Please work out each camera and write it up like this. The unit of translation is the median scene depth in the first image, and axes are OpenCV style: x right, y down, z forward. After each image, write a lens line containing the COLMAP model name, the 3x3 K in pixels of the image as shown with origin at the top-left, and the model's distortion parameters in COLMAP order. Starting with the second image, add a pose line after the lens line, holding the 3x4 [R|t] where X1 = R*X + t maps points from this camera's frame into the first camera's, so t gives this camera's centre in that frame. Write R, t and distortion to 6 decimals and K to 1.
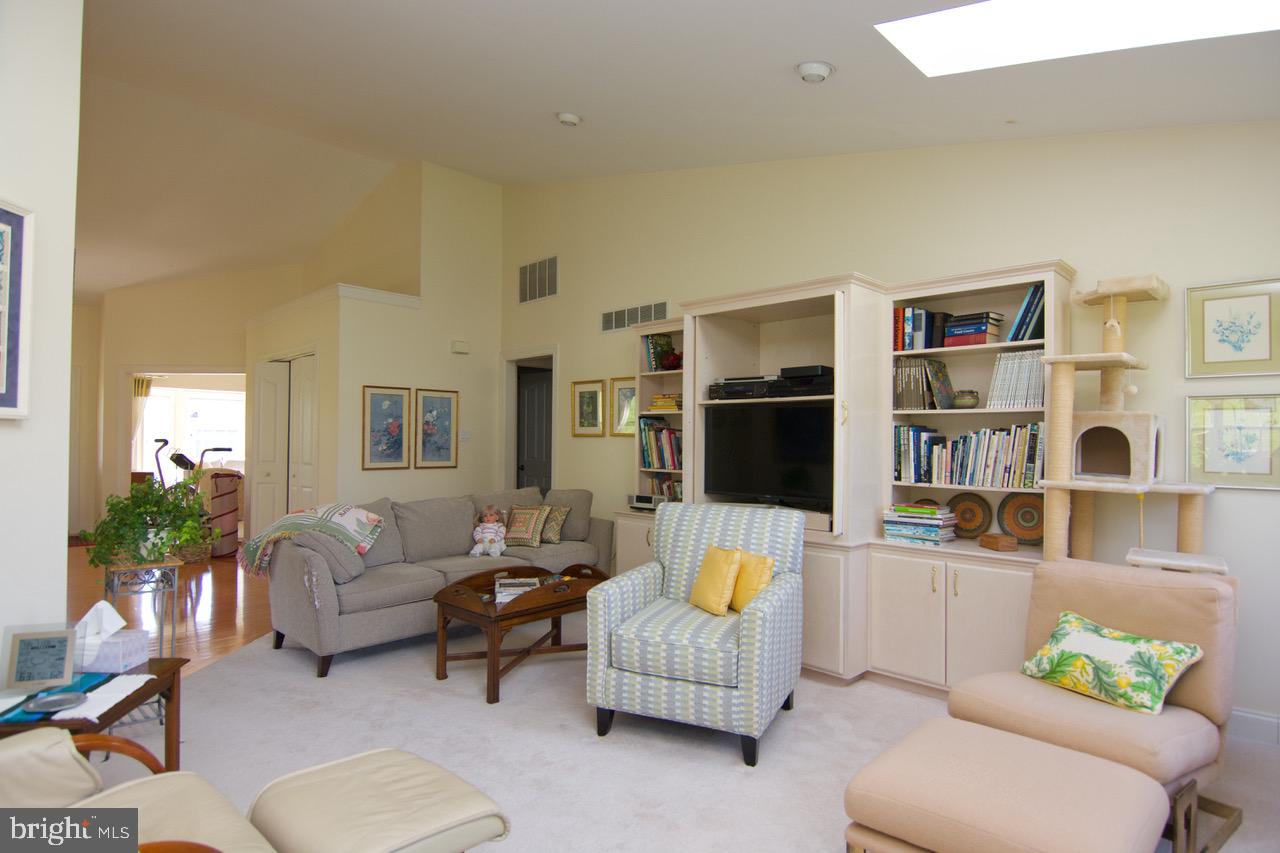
lens RADIAL K [[682.8, 0, 643.6], [0, 682.8, 428.2], [0, 0, 1]] dist [0.002260, -0.015705]
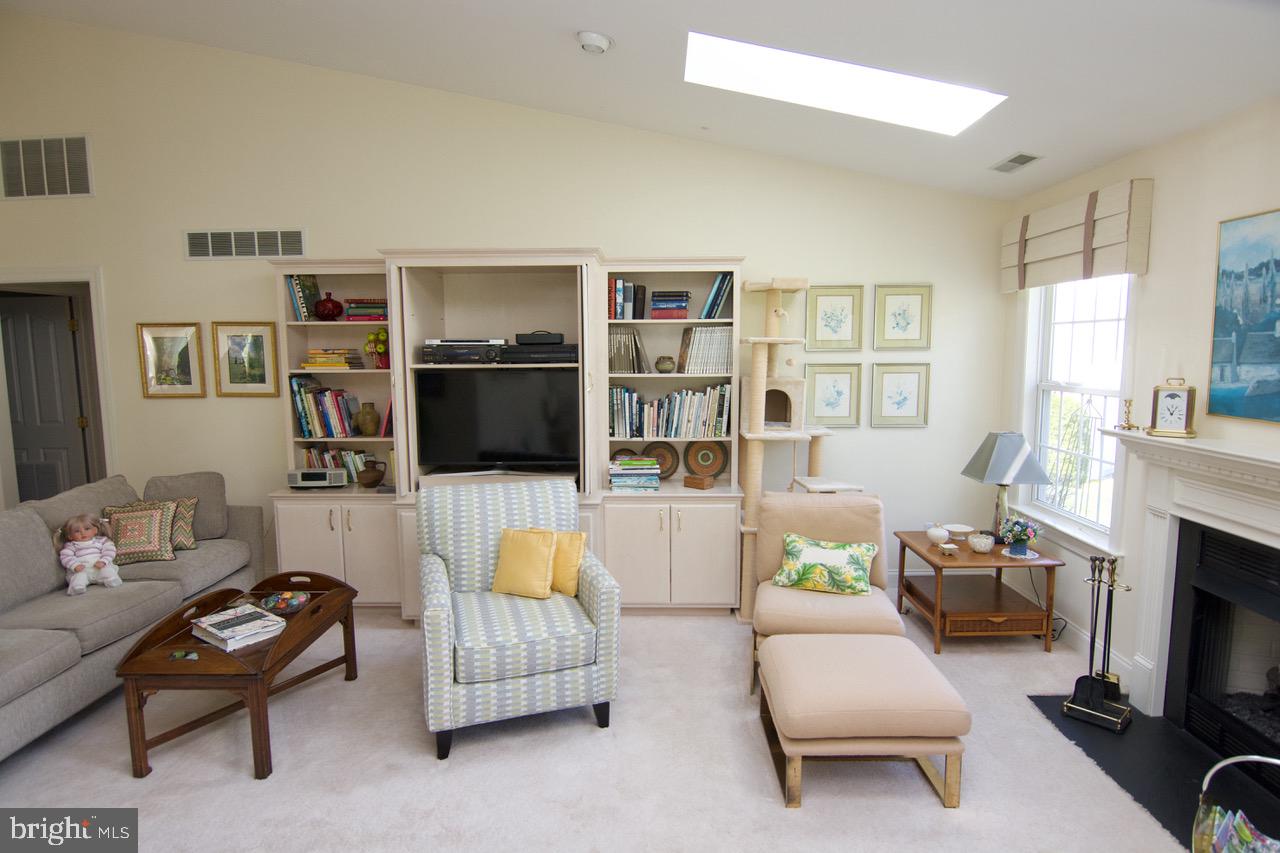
lens RADIAL K [[682.8, 0, 643.6], [0, 682.8, 428.2], [0, 0, 1]] dist [0.002260, -0.015705]
pose [[0.731462, -0.089014, 0.676047, -0.361354], [0.002021, 0.991721, 0.128392, -0.084105], [-0.681879, -0.092547, 0.725586, 0.161980]]
